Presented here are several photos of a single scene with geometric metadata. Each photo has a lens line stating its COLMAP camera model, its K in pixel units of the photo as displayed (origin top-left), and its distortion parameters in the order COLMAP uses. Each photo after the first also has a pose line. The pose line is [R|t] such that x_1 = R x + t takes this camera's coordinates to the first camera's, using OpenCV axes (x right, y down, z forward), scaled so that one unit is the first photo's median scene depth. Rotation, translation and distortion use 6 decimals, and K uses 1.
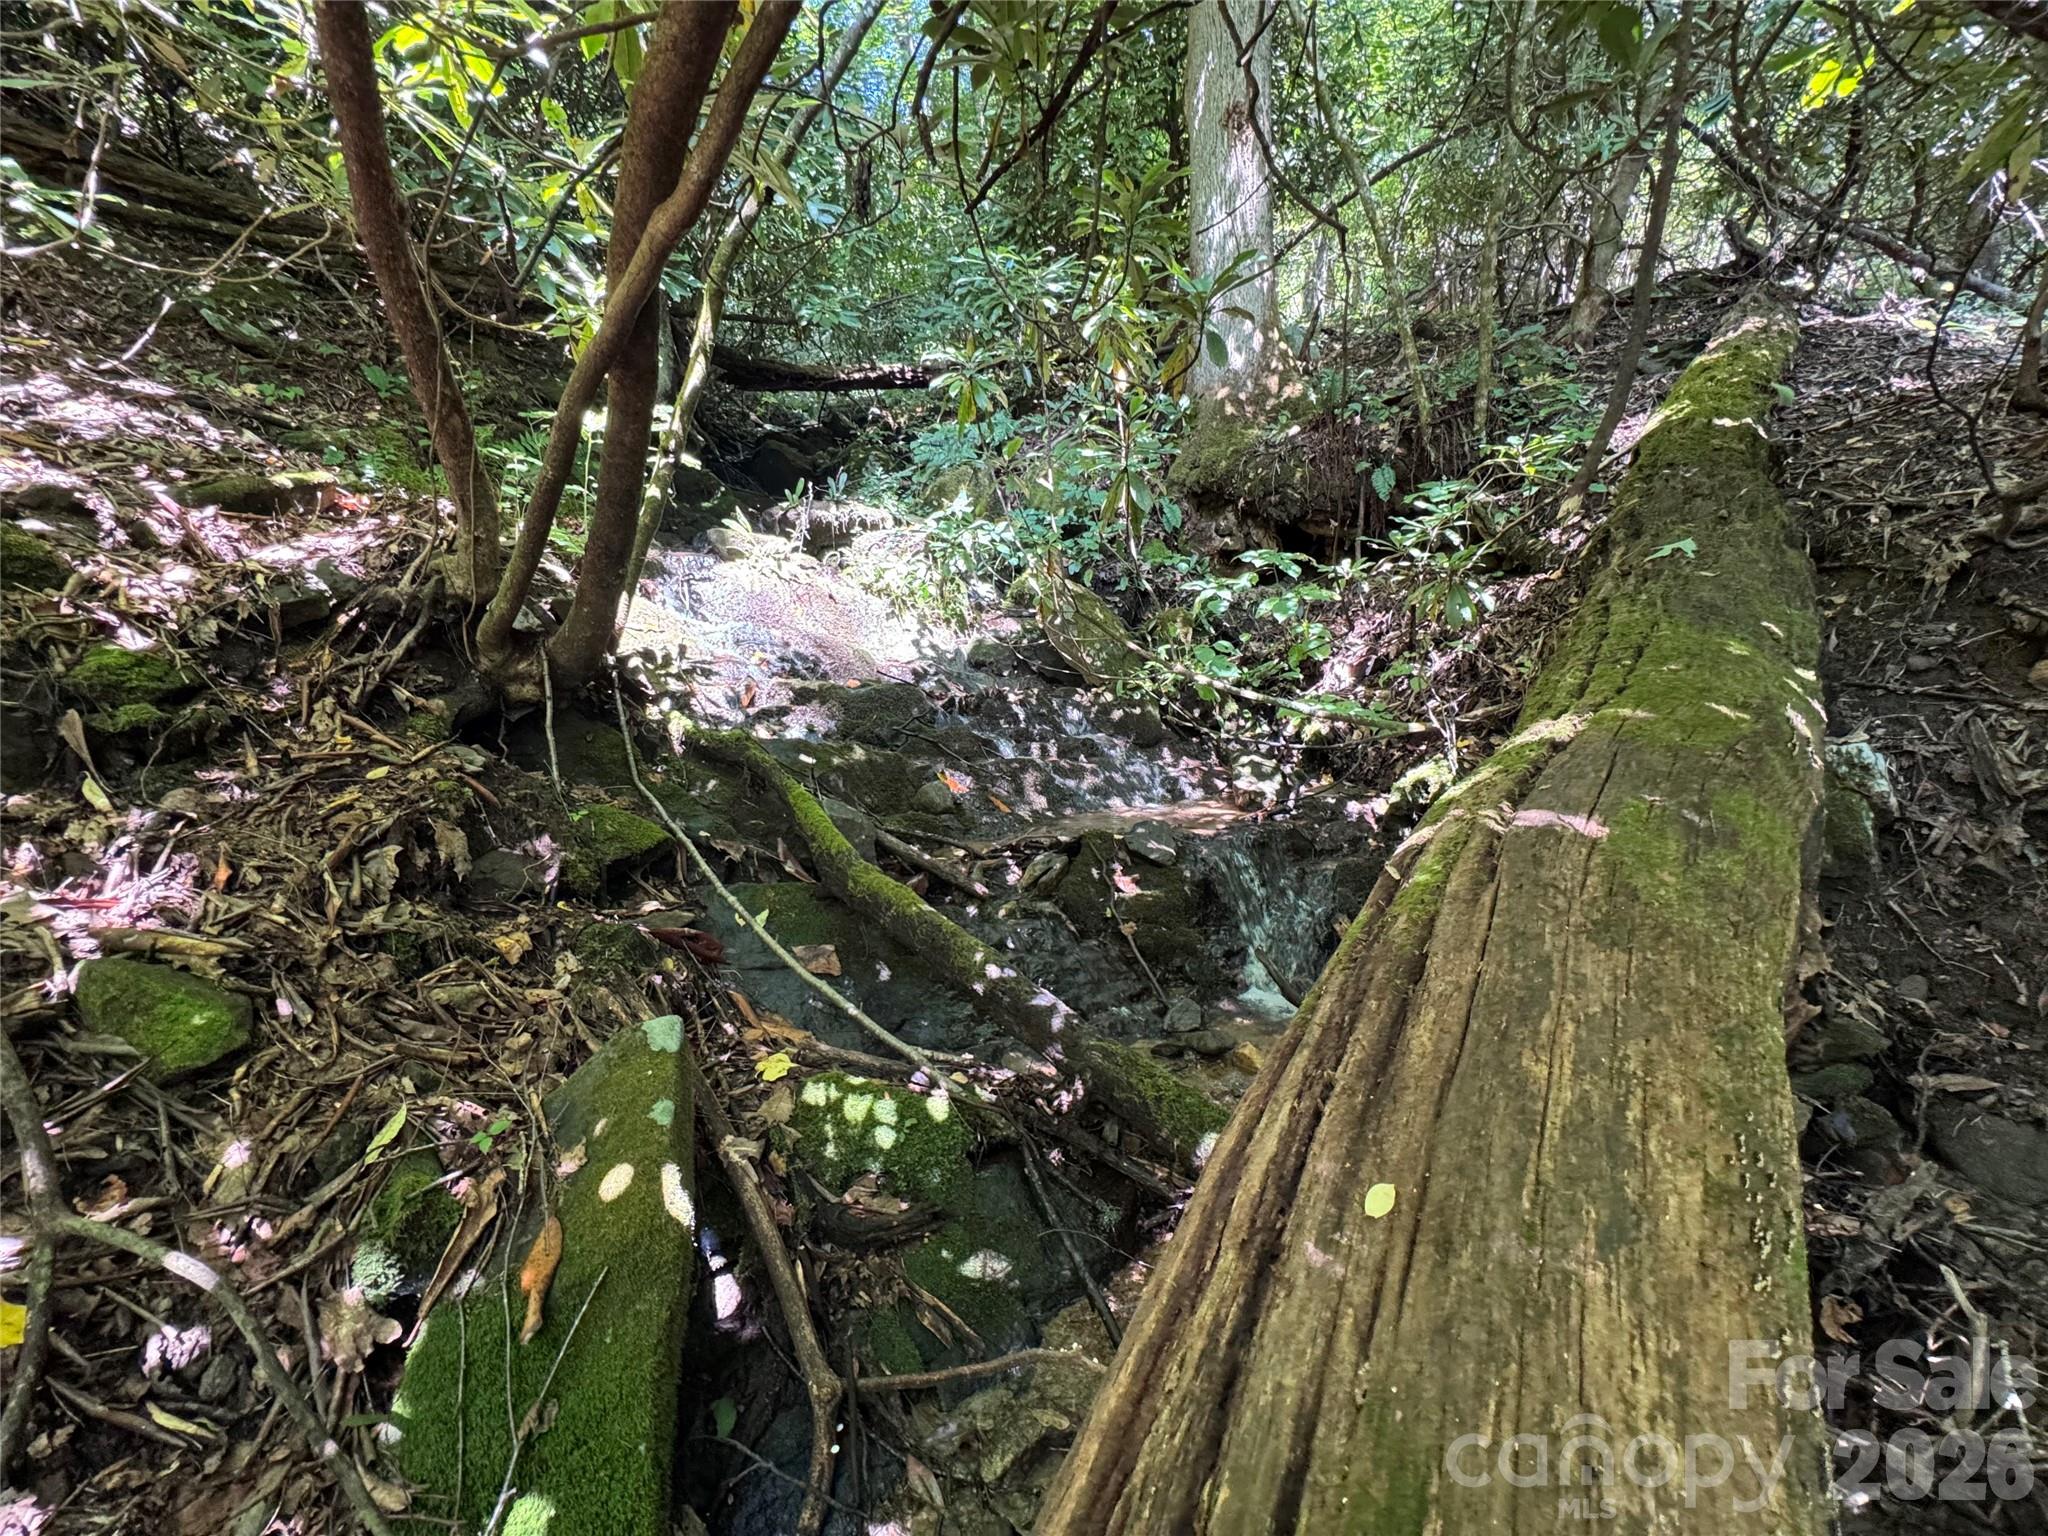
lens RADIAL K [[823.0, 0, 1024.2], [0, 823.0, 766.1], [0, 0, 1]] dist [-0.004669, 0.001581]
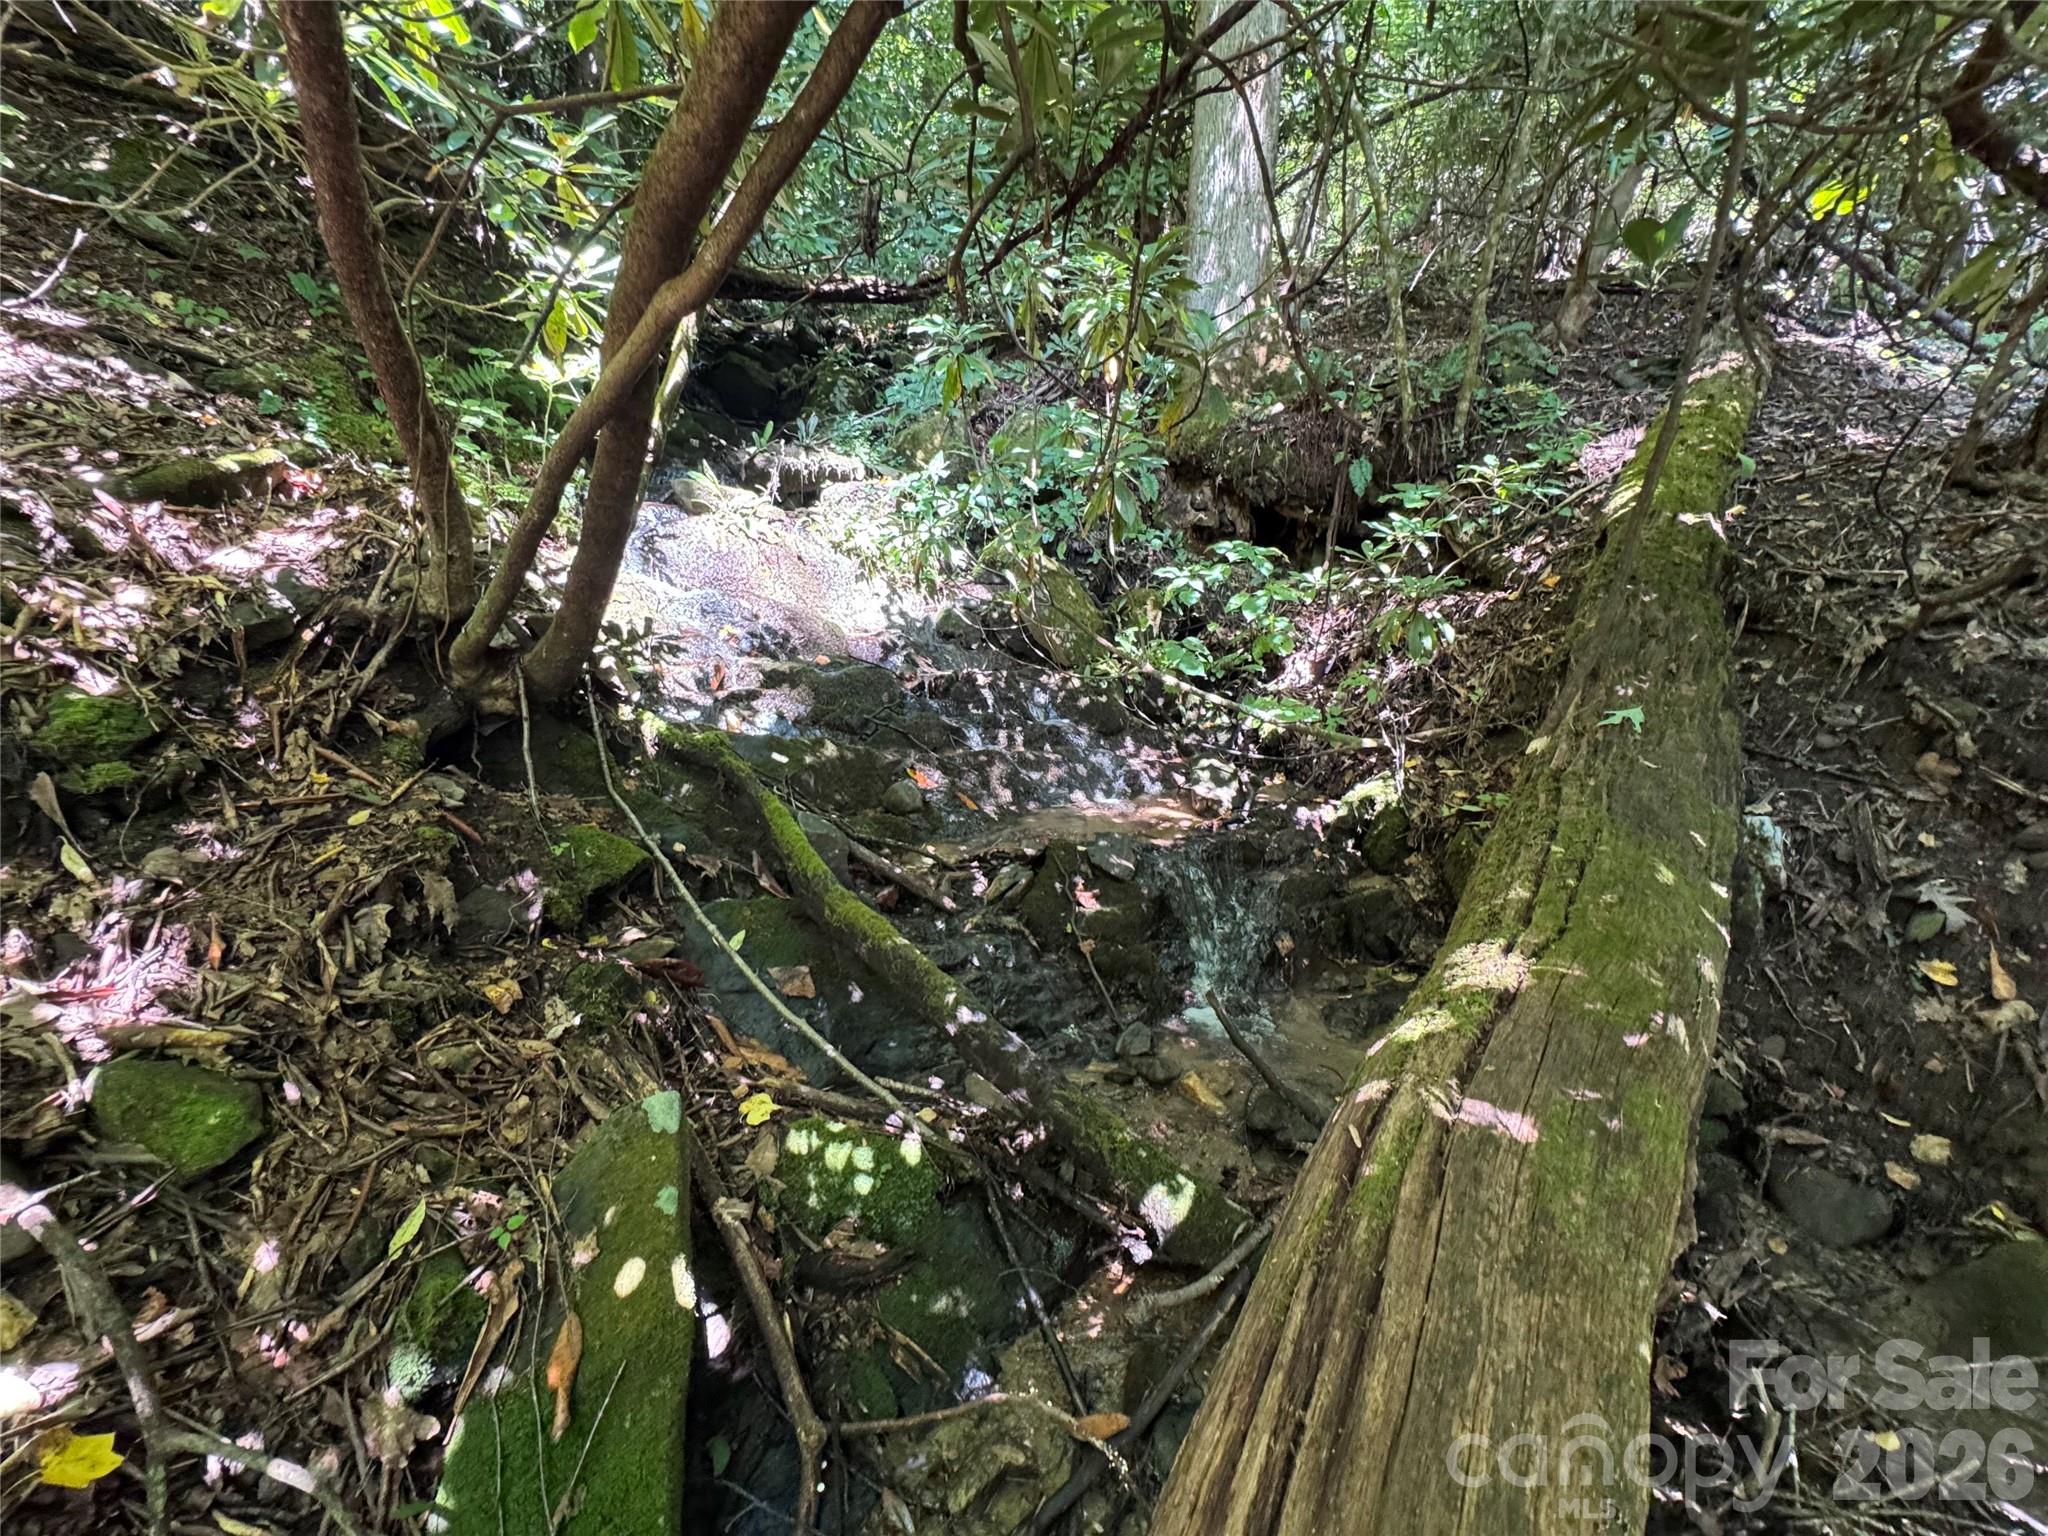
lens RADIAL K [[823.0, 0, 1025.5], [0, 823.0, 768.6], [0, 0, 1]] dist [-0.004669, 0.001581]
pose [[0.996490, 0.052582, 0.065143, -0.042393], [-0.059100, 0.992972, 0.102541, -0.169483], [-0.059294, -0.106031, 0.992593, -0.025249]]
